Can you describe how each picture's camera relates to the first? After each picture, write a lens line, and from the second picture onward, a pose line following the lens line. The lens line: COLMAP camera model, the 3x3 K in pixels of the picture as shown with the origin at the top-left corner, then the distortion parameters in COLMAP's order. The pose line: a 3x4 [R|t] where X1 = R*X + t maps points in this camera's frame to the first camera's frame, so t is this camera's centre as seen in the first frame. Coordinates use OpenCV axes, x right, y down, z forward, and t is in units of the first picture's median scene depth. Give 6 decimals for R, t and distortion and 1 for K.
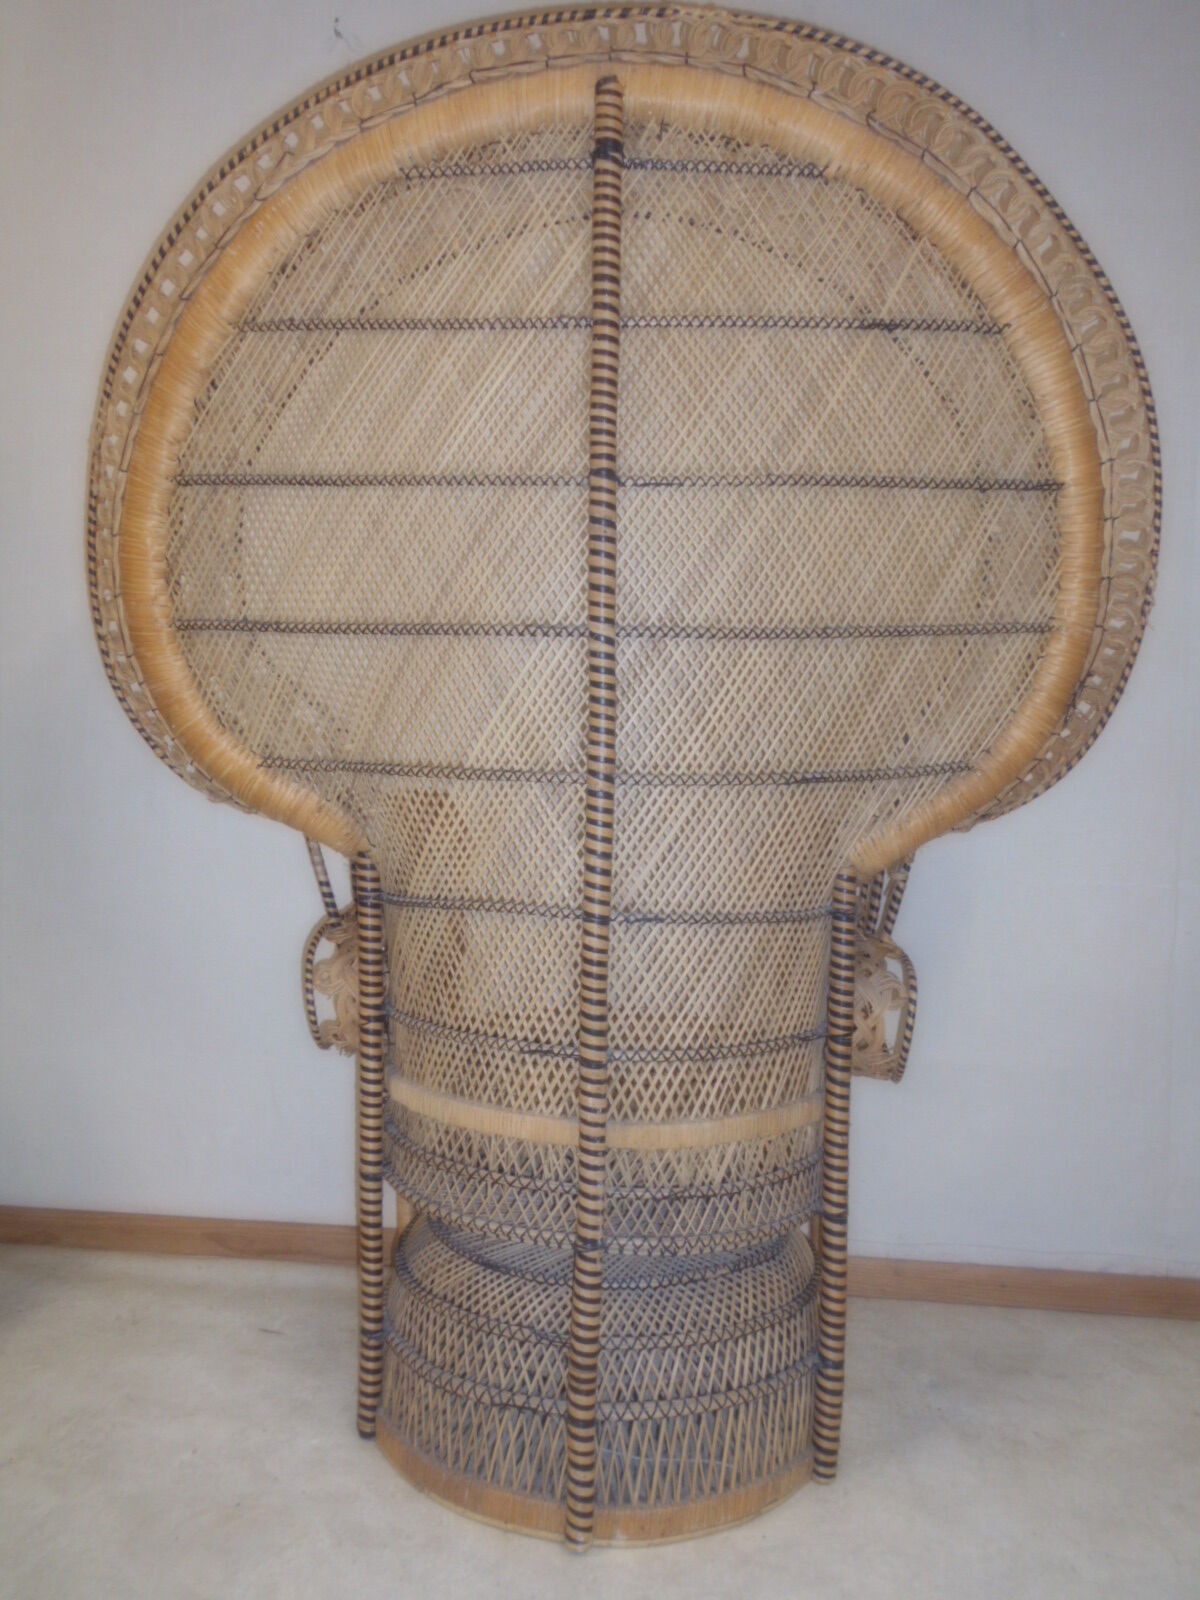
lens RADIAL K [[1230.8, 0, 632.9], [0, 1230.8, 796.3], [0, 0, 1]] dist [0.008820, 0.004916]
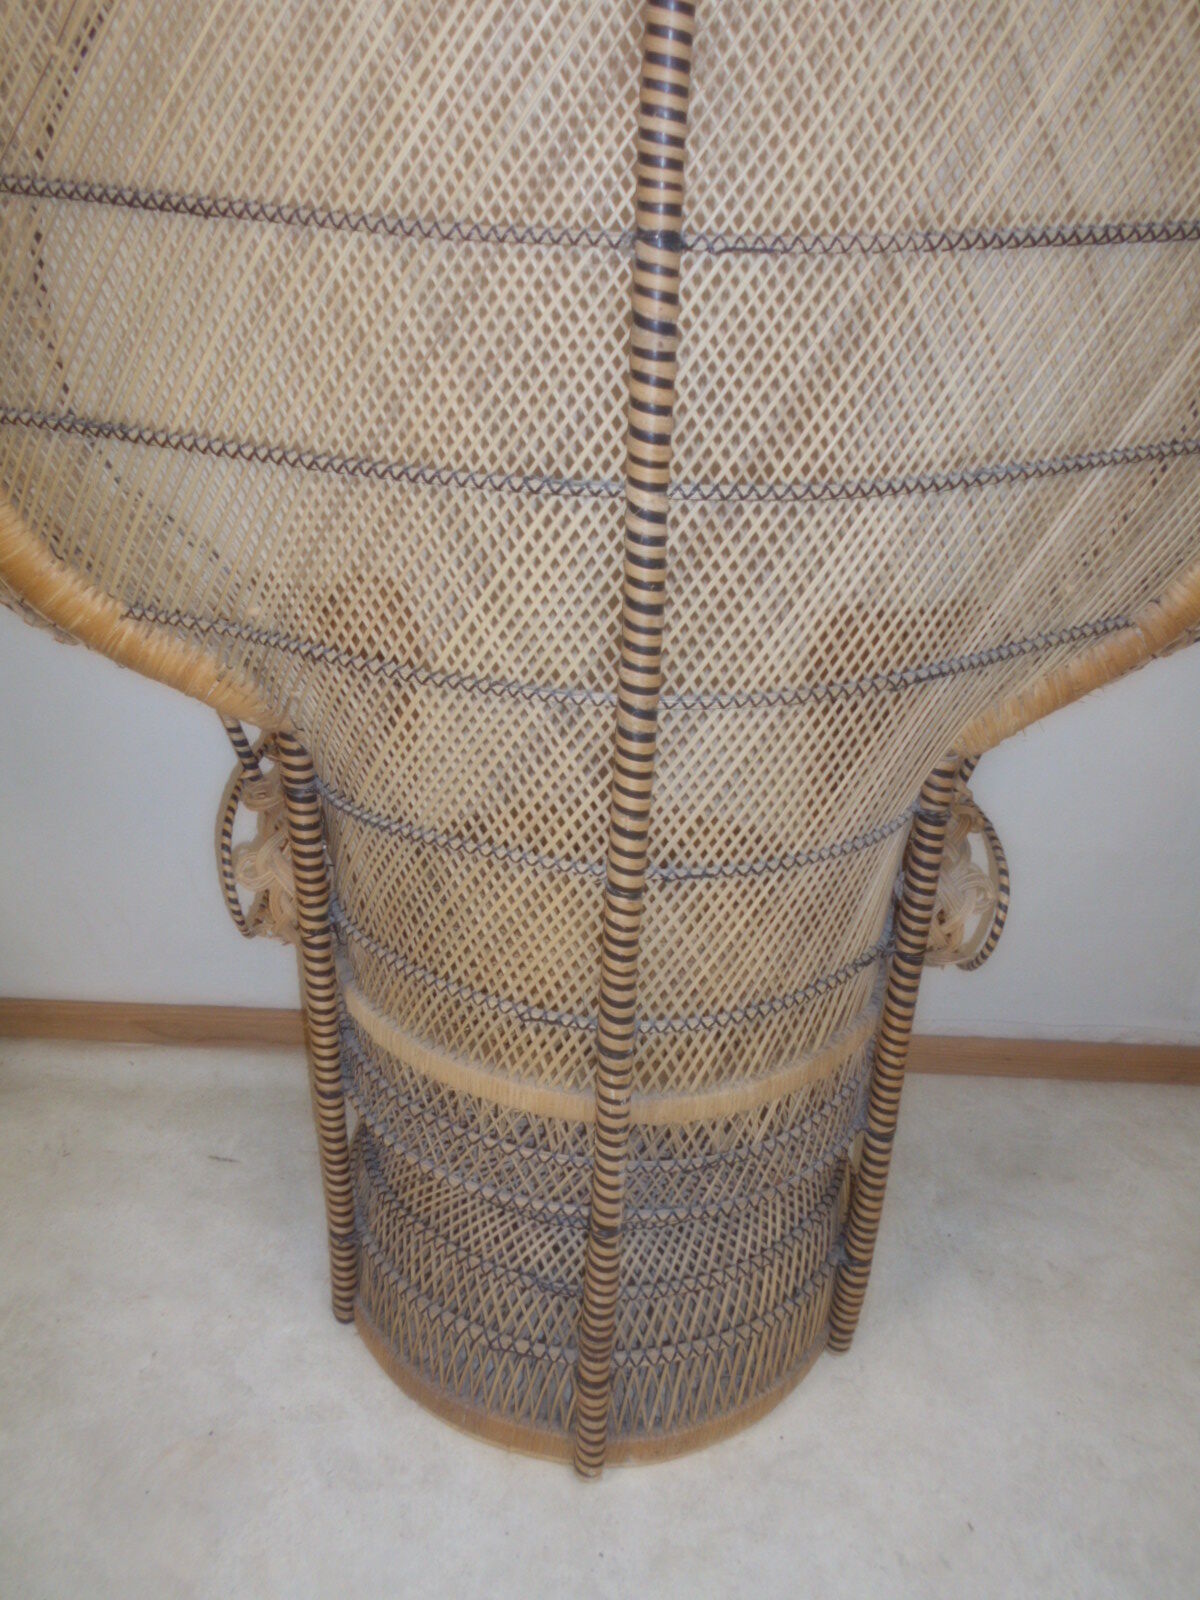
lens RADIAL K [[1244.8, 0, 616.7], [0, 1244.8, 770.7], [0, 0, 1]] dist [-0.013274, 0.039249]
pose [[0.998299, -0.002980, 0.058224, -0.073788], [-0.019887, 0.921389, 0.388133, -0.237433], [-0.054804, -0.388630, 0.919762, 0.331705]]
